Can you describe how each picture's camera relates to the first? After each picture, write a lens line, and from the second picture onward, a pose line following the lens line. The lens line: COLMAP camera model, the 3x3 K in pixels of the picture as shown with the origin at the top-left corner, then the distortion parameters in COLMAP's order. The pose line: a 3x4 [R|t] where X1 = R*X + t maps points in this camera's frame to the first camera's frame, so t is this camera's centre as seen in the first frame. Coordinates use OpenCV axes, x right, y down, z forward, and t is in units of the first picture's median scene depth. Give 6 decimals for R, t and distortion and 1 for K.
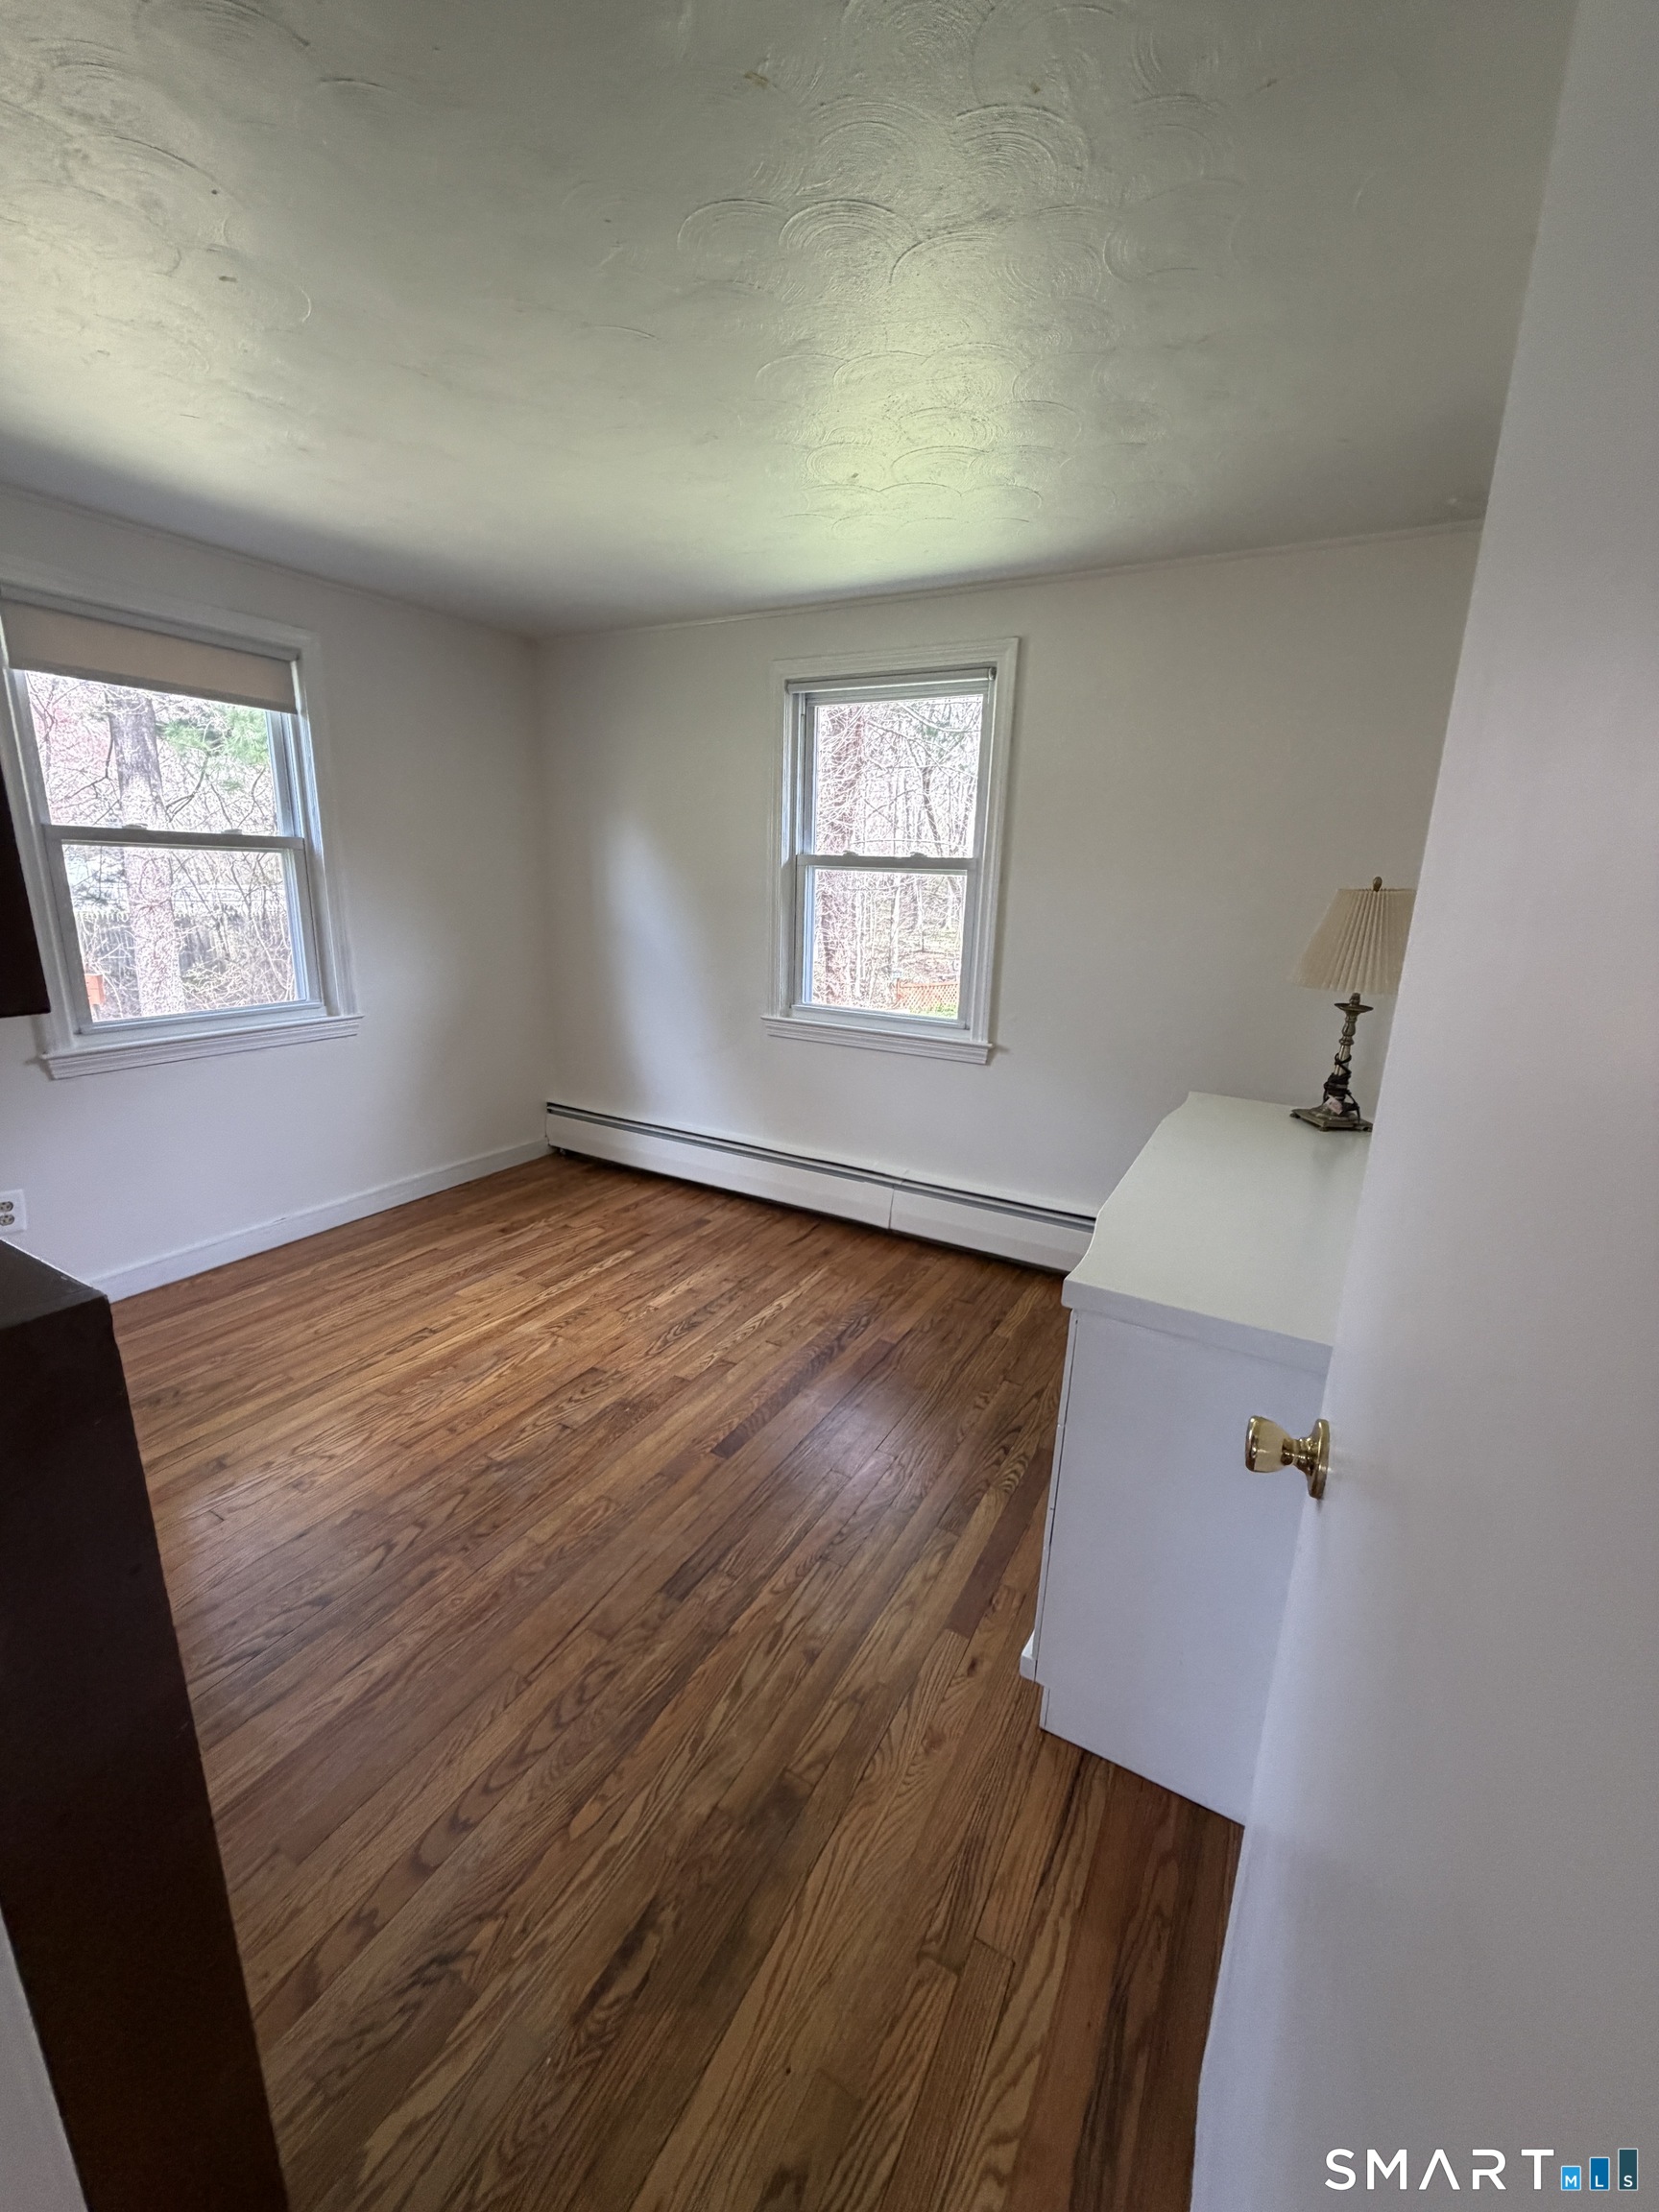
lens RADIAL K [[885.4, 0, 830.9], [0, 885.4, 1102.6], [0, 0, 1]] dist [-0.000922, -0.000072]
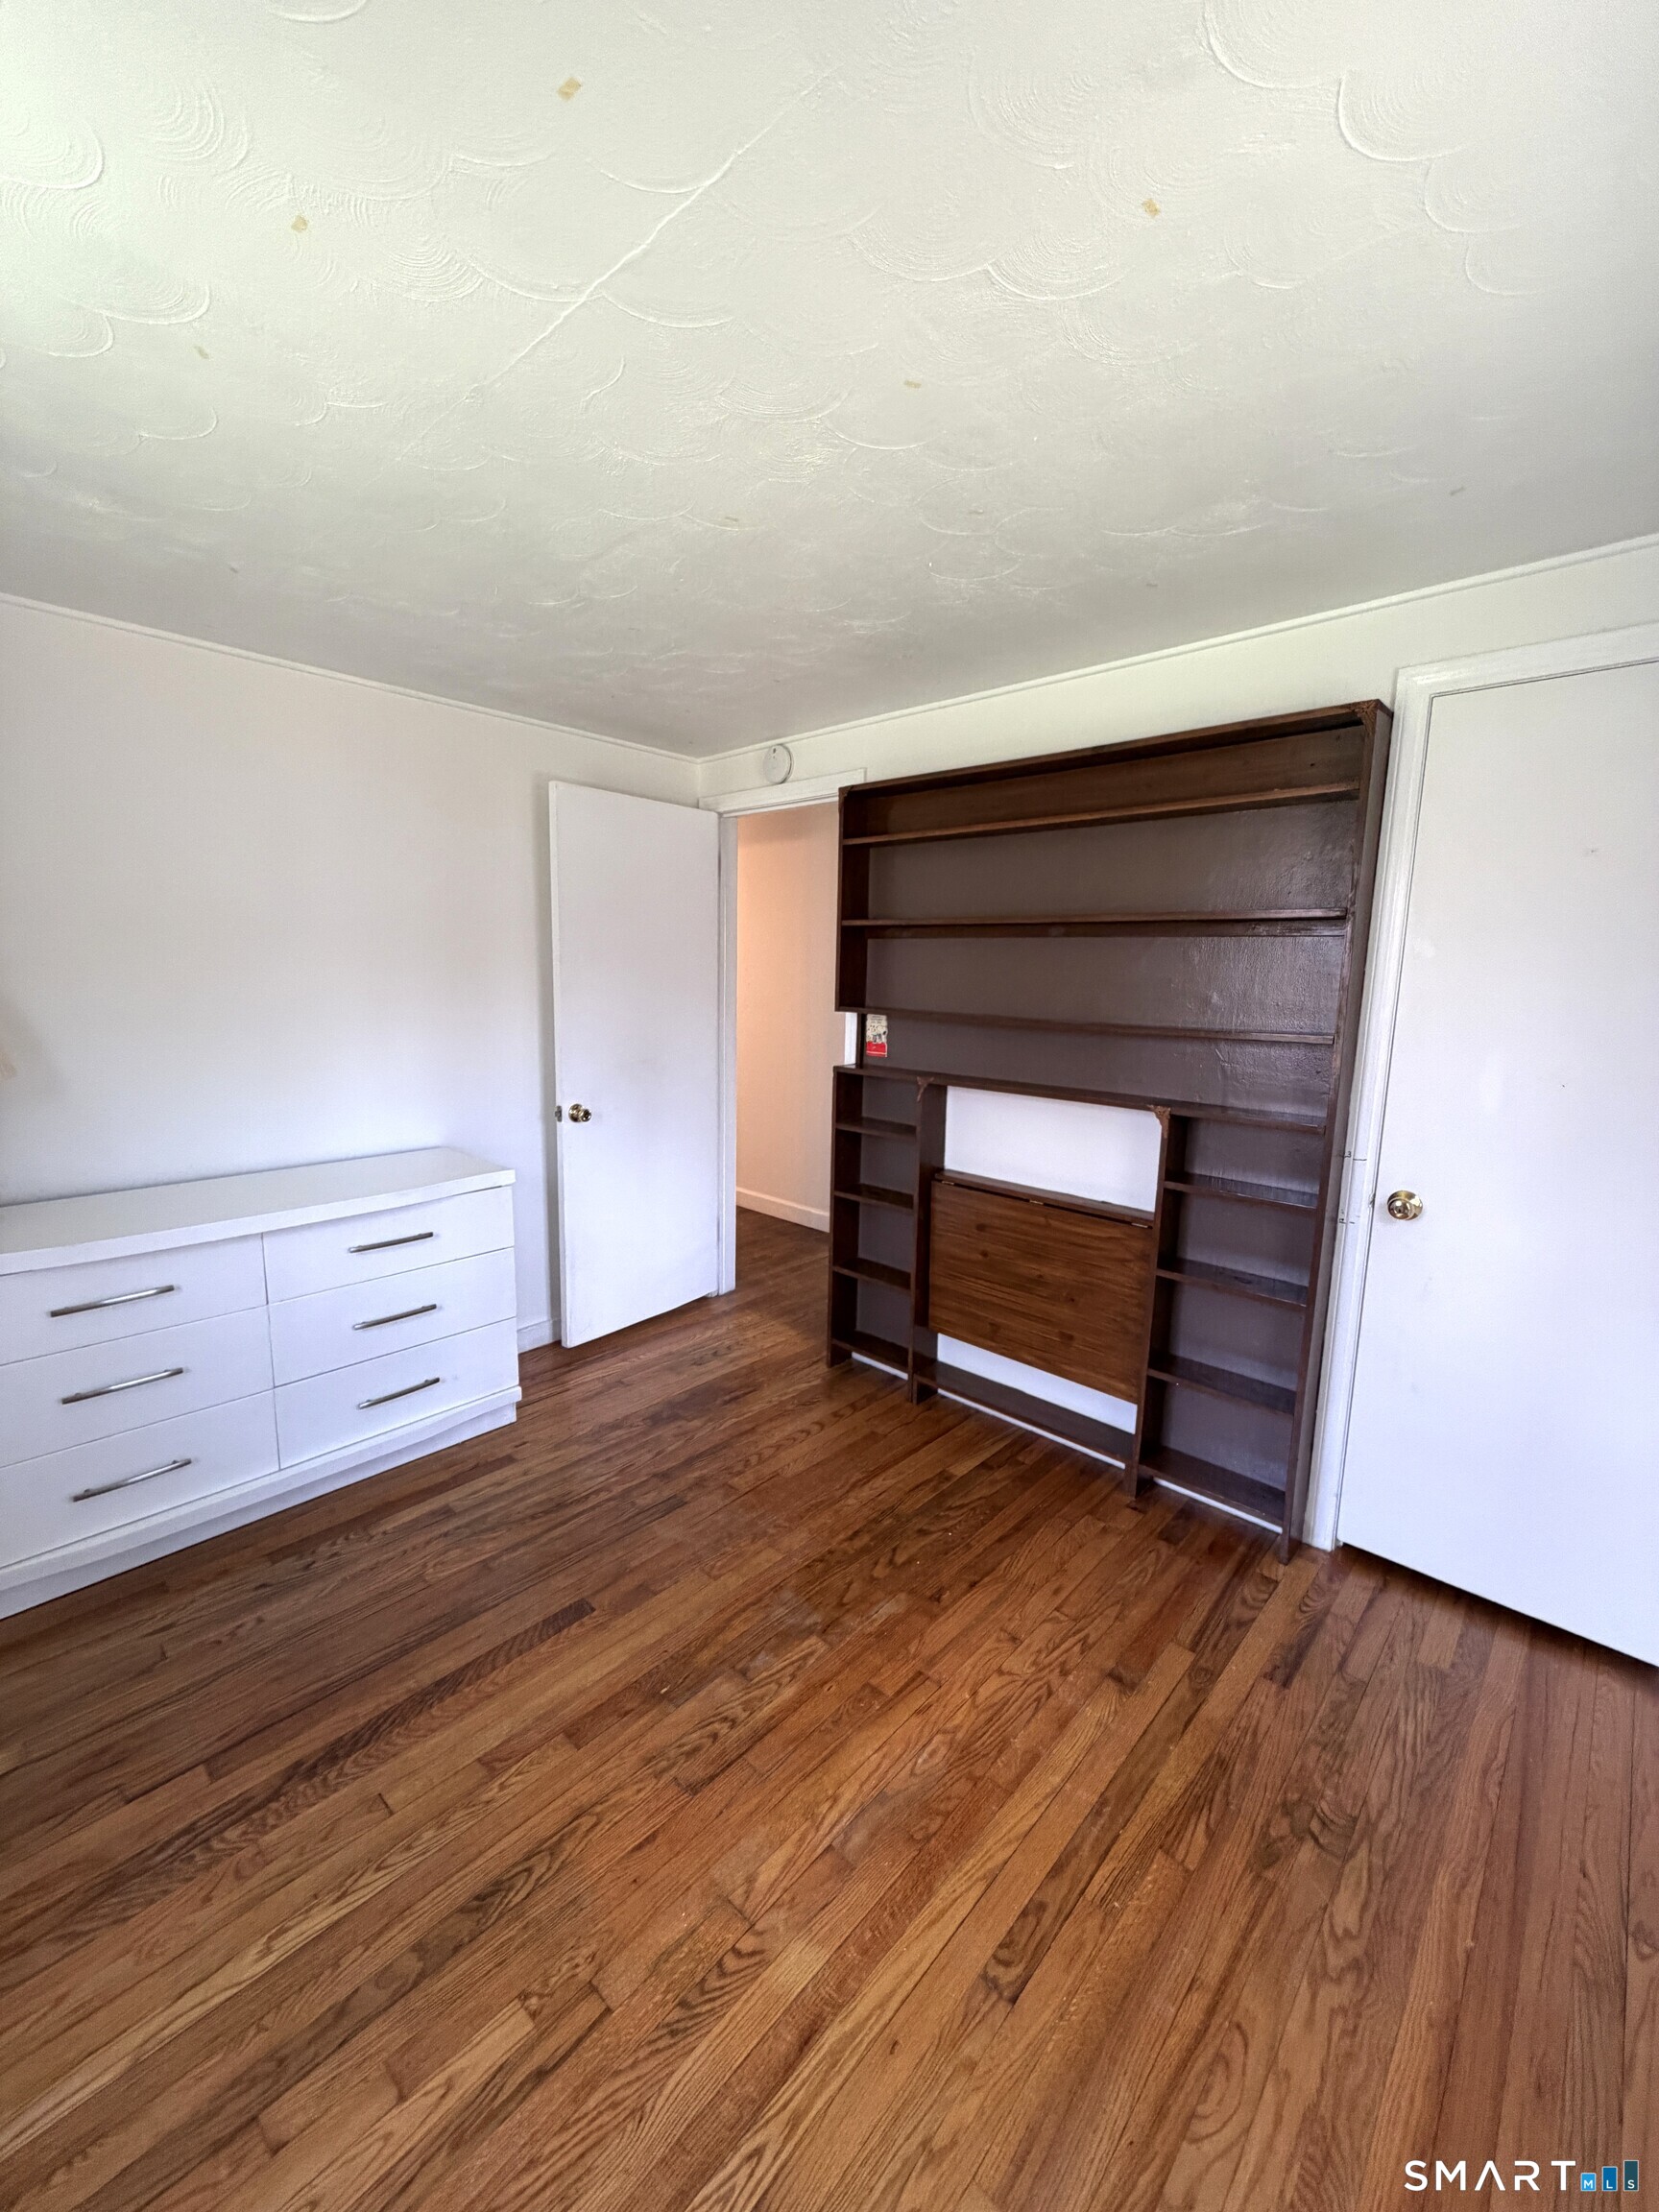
lens RADIAL K [[885.4, 0, 826.9], [0, 885.4, 1106.5], [0, 0, 1]] dist [-0.000922, -0.000072]
pose [[-0.971007, -0.086614, 0.222808, -0.501866], [0.010328, 0.915981, 0.401089, -0.428302], [-0.238827, 0.391762, -0.888529, 1.471563]]
